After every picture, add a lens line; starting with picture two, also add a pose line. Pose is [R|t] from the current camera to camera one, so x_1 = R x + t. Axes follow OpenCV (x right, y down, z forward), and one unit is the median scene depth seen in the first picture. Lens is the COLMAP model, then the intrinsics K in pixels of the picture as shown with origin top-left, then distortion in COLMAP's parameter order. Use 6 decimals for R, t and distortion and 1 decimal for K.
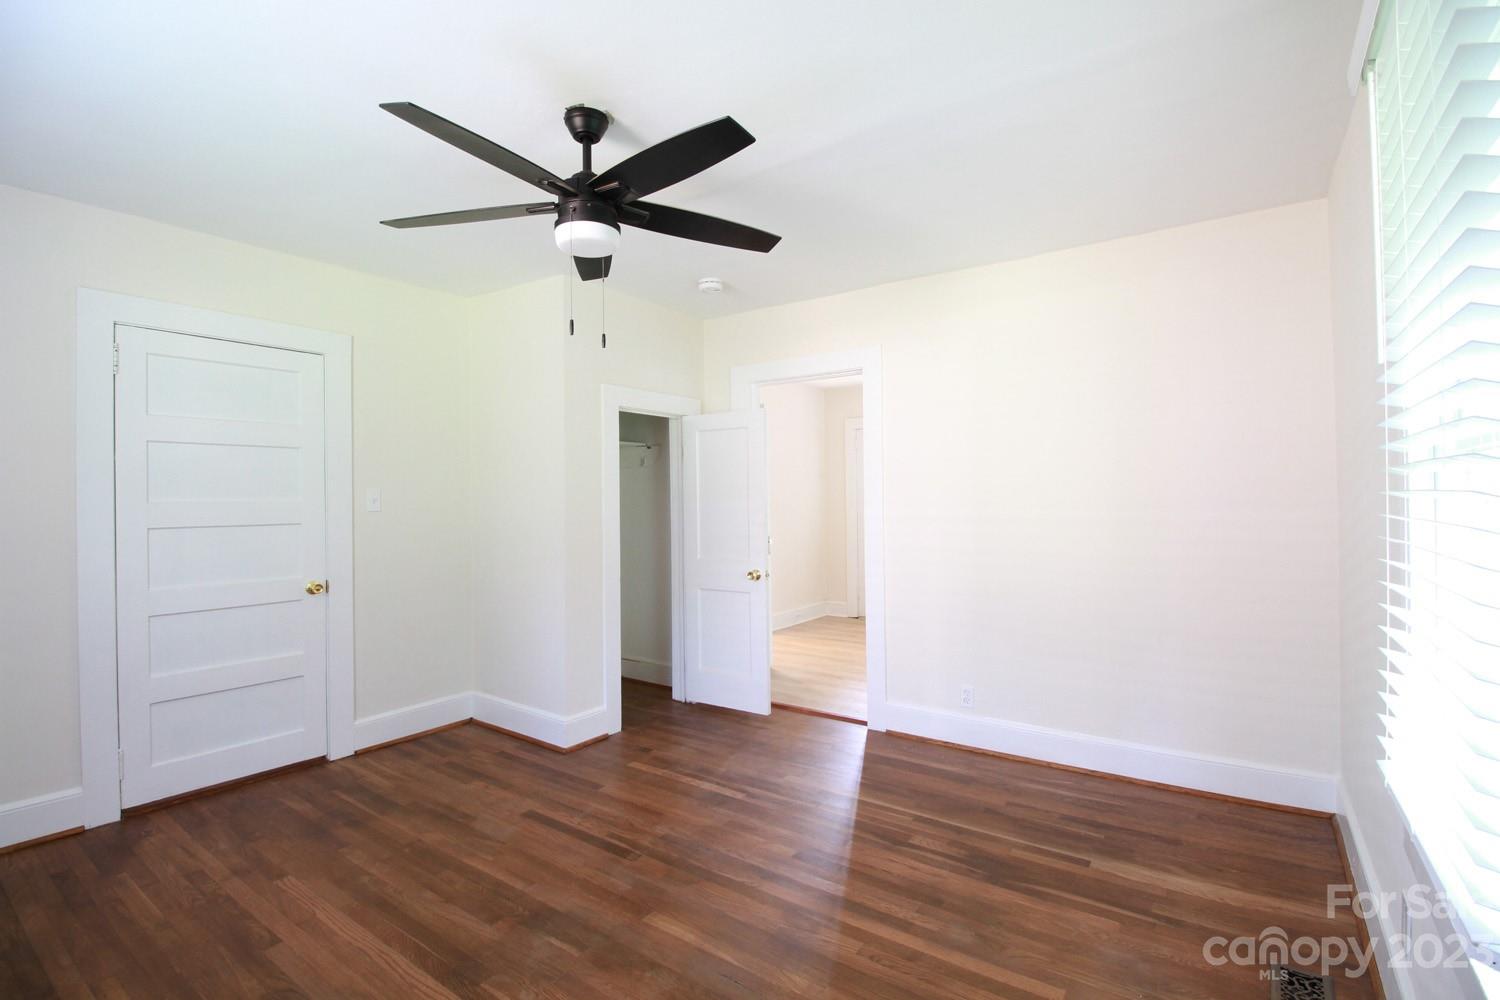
lens RADIAL K [[694.0, 0, 752.5], [0, 694.0, 490.8], [0, 0, 1]] dist [-0.001301, -0.013043]
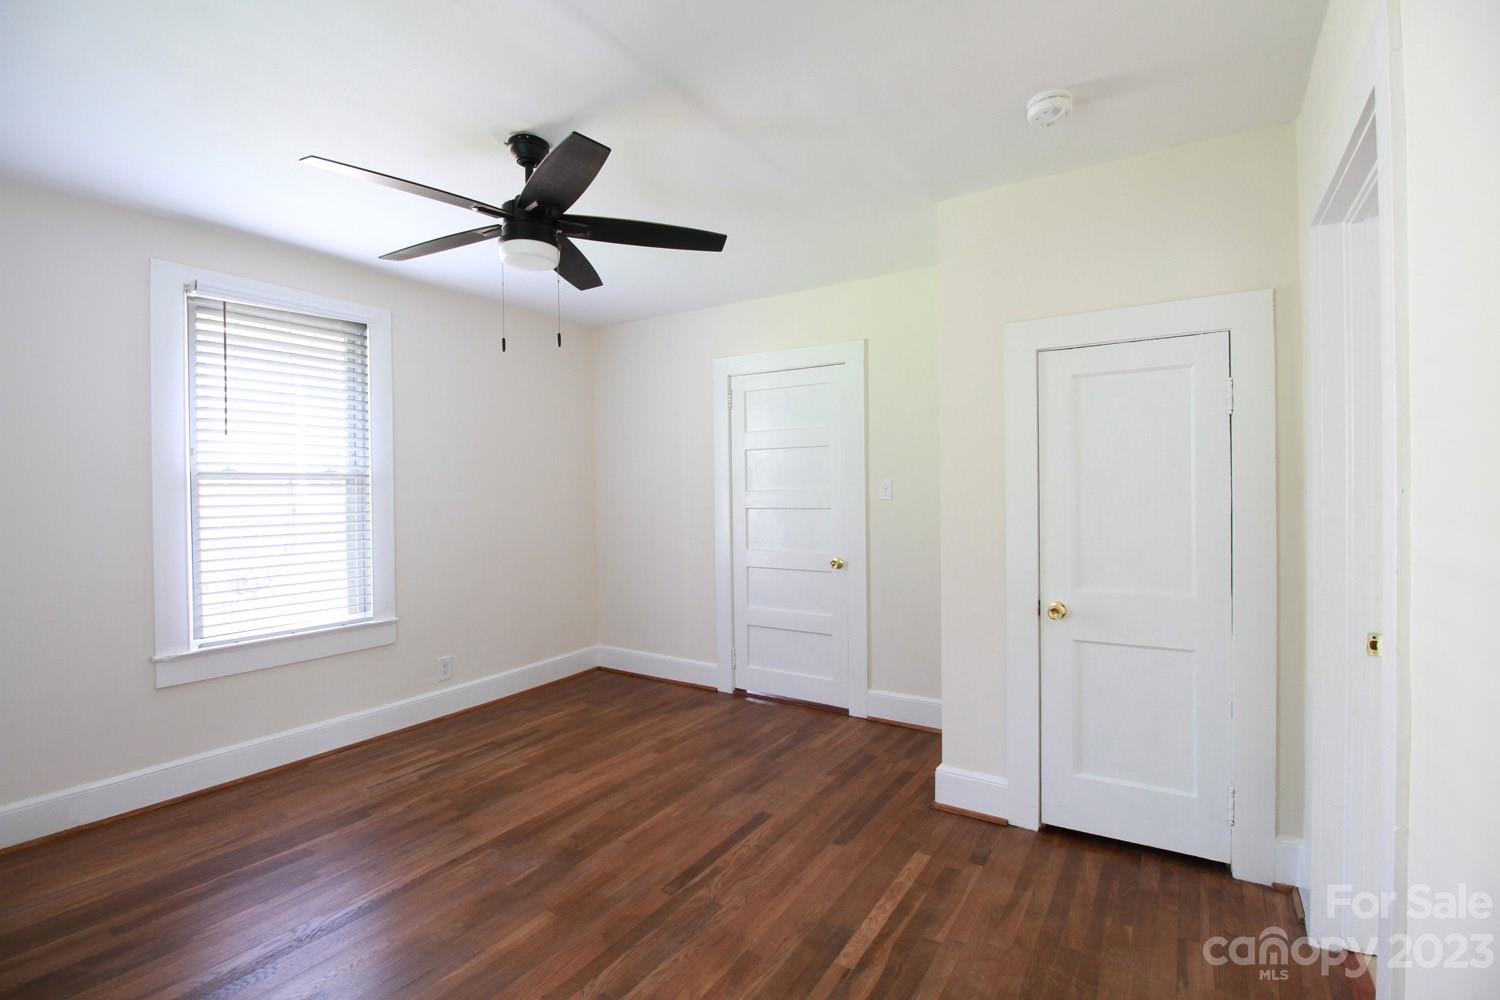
lens RADIAL K [[694.0, 0, 752.5], [0, 694.0, 490.8], [0, 0, 1]] dist [-0.001301, -0.013043]
pose [[0.050396, 0.009350, -0.998686, 0.677423], [0.016515, 0.999812, 0.010194, 0.002128], [0.998593, -0.017007, 0.050232, 0.997556]]
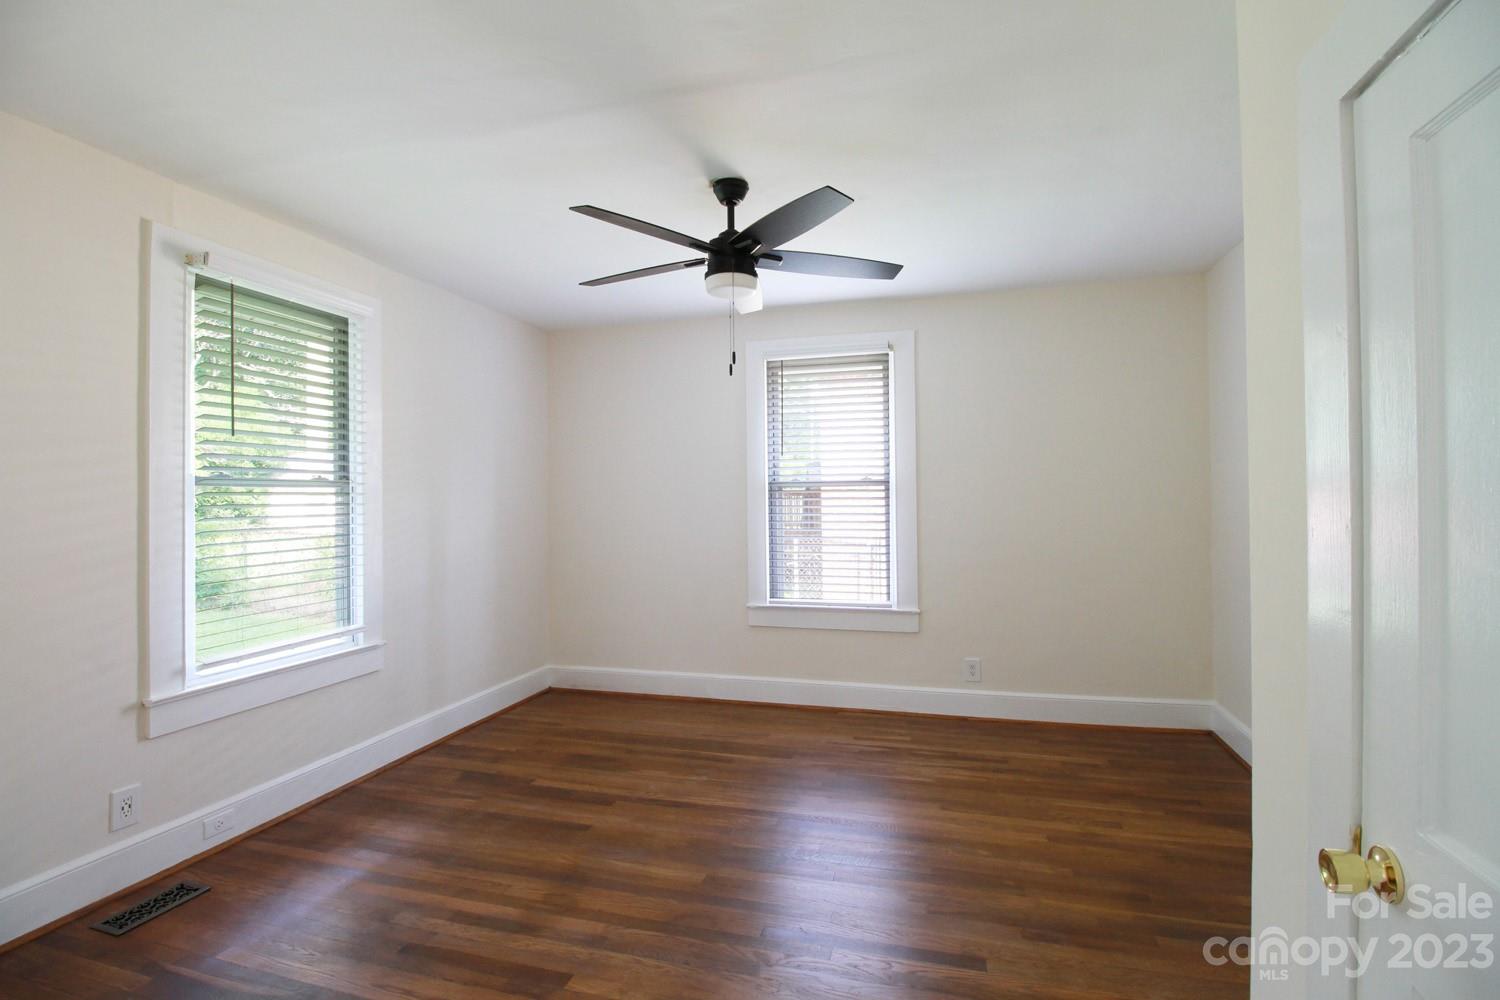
lens RADIAL K [[694.0, 0, 752.5], [0, 694.0, 490.8], [0, 0, 1]] dist [-0.001301, -0.013043]
pose [[-0.942379, 0.016798, -0.334125, 0.106974], [0.021557, 0.999712, -0.010543, 0.005687], [0.333851, -0.017138, -0.942470, 1.665243]]
